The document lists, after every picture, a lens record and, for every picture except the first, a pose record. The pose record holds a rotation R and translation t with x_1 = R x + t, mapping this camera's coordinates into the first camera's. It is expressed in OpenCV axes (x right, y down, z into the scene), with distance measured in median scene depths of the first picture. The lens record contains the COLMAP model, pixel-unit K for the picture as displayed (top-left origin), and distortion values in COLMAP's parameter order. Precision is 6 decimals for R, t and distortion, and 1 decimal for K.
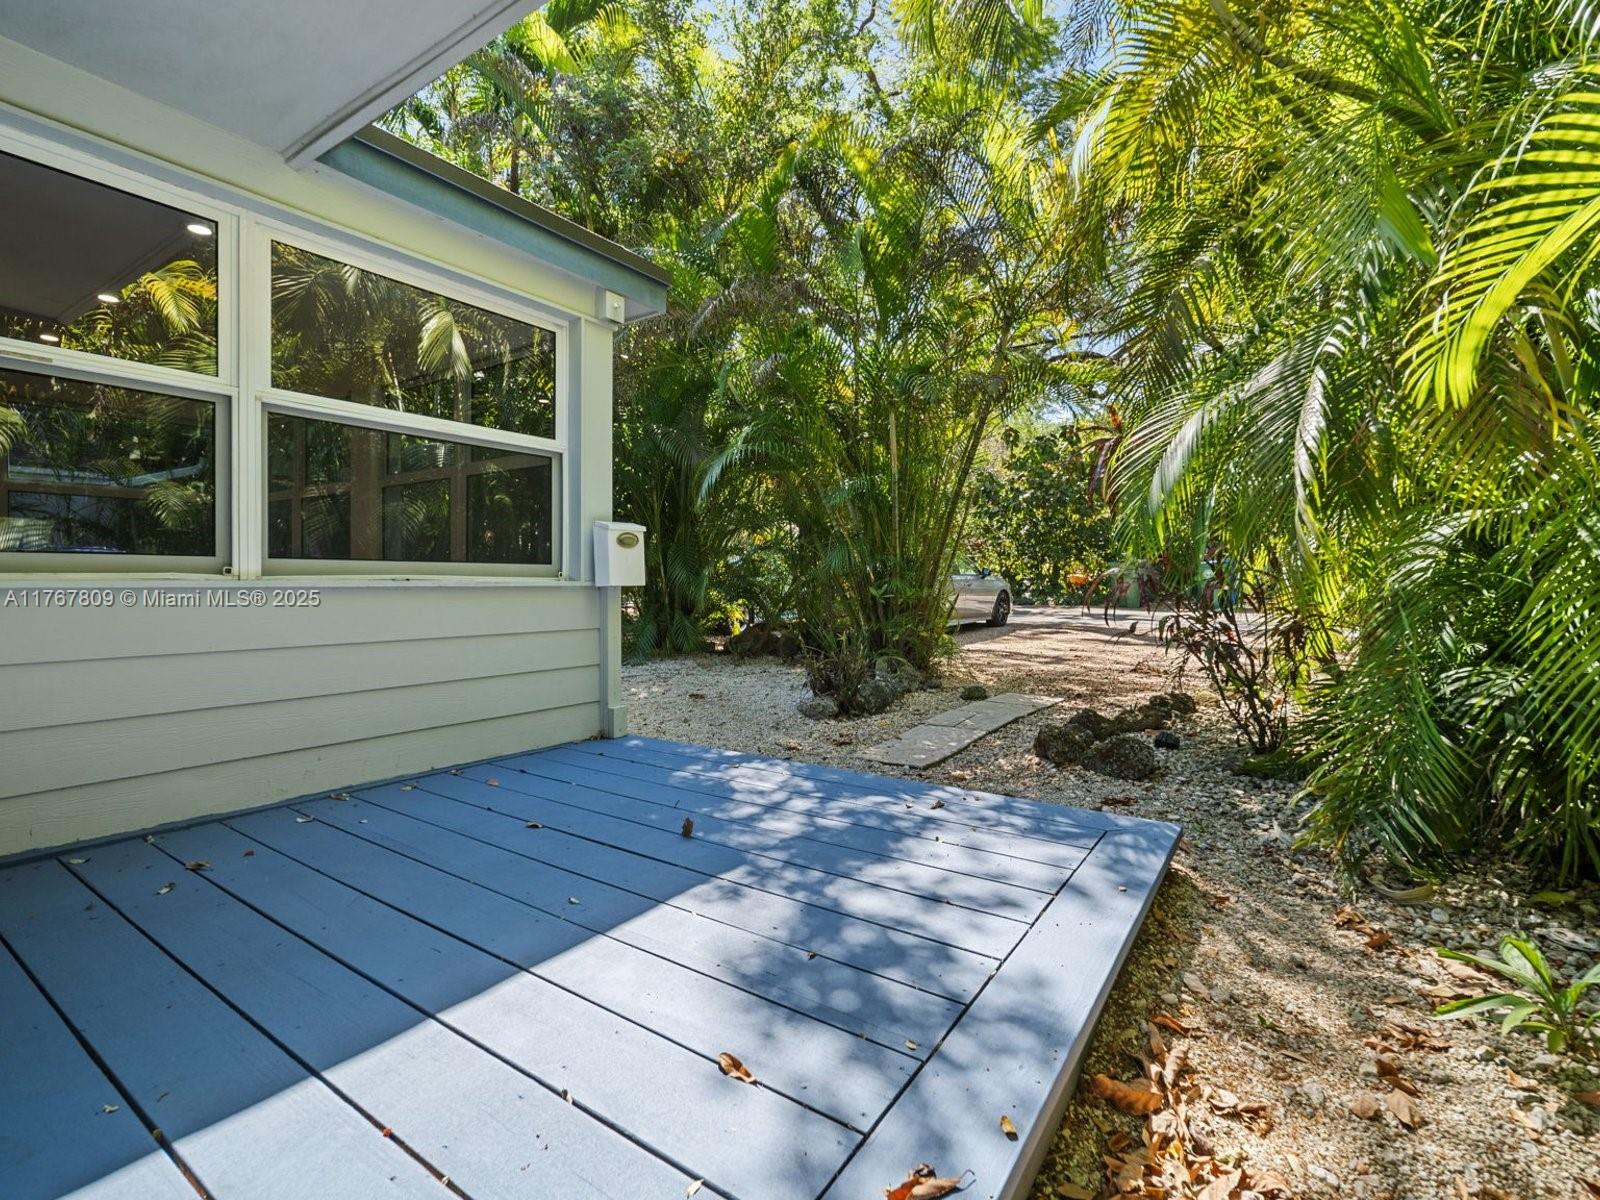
lens RADIAL K [[724.9, 0, 800.0], [0, 724.9, 600.0], [0, 0, 1]] dist [-0.019053, -0.000075]
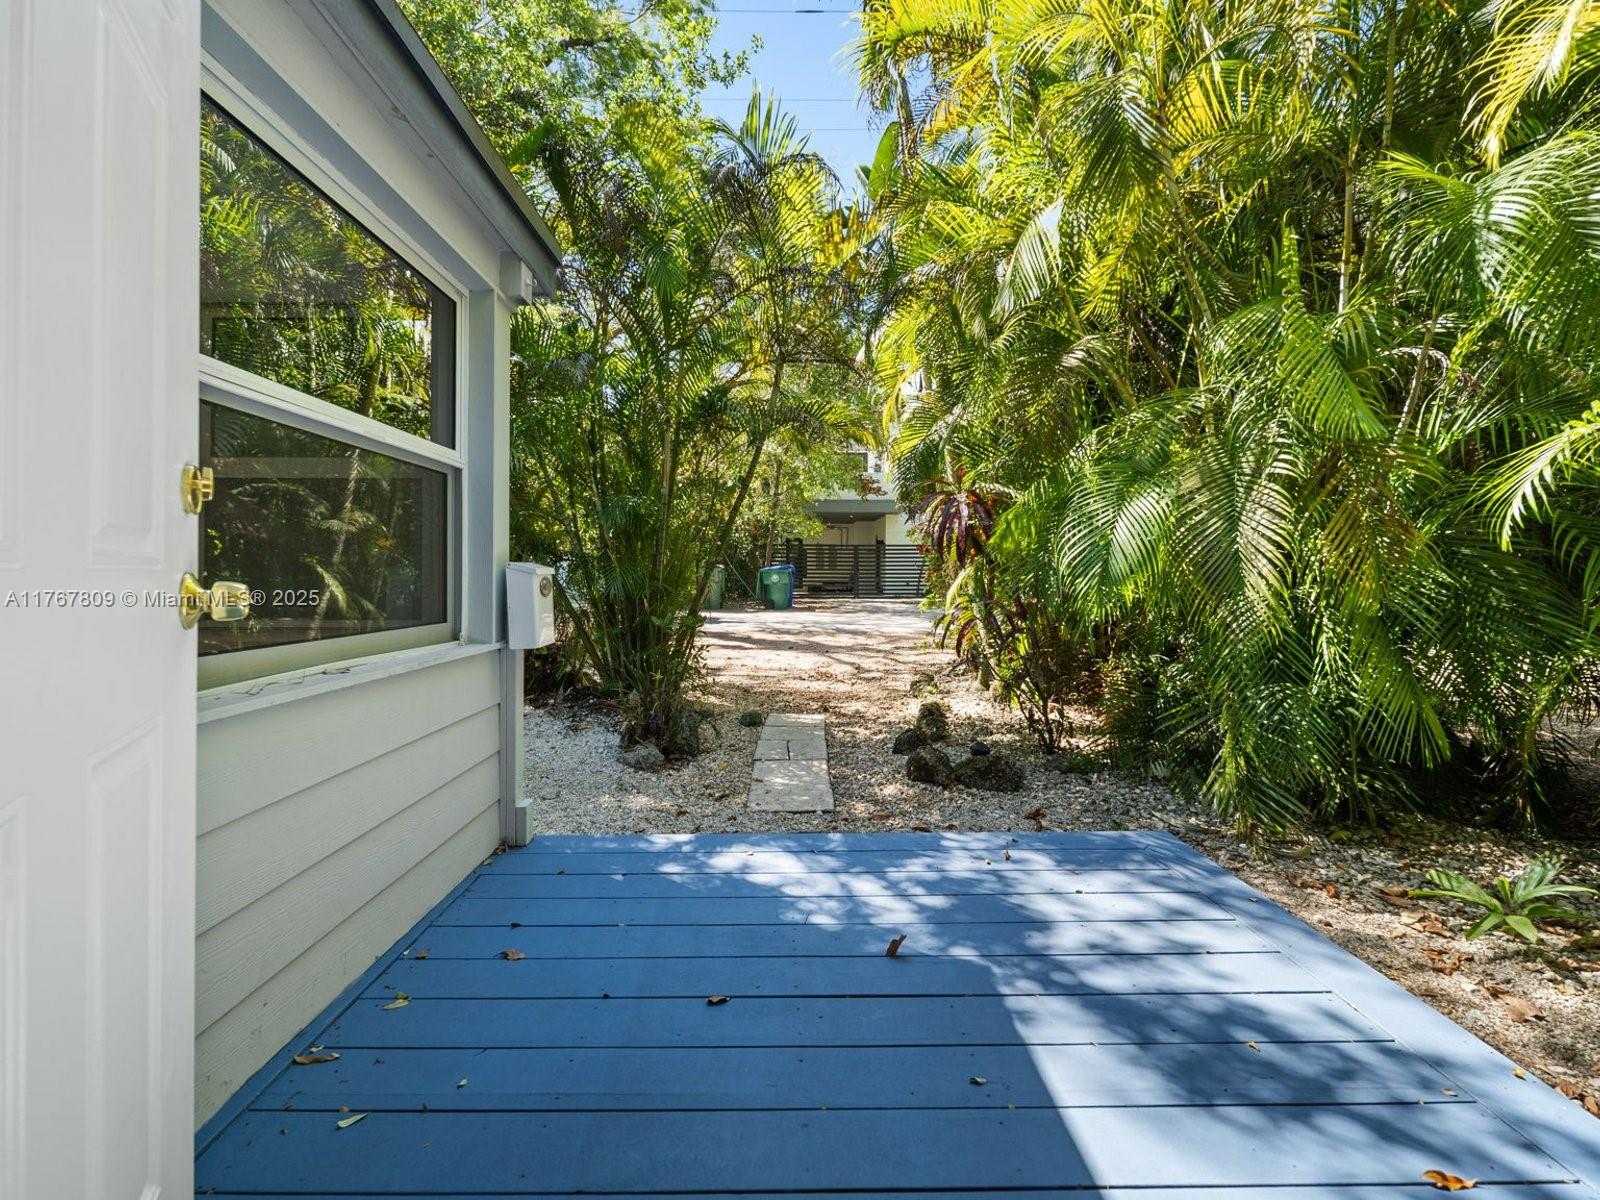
lens RADIAL K [[750.6, 0, 791.4], [0, 750.6, 584.1], [0, 0, 1]] dist [-0.002565, 0.000036]
pose [[0.828725, -0.000624, 0.559656, -0.573538], [0.006792, 0.999937, -0.008943, -0.093886], [-0.559615, 0.011212, 0.828677, 0.225825]]
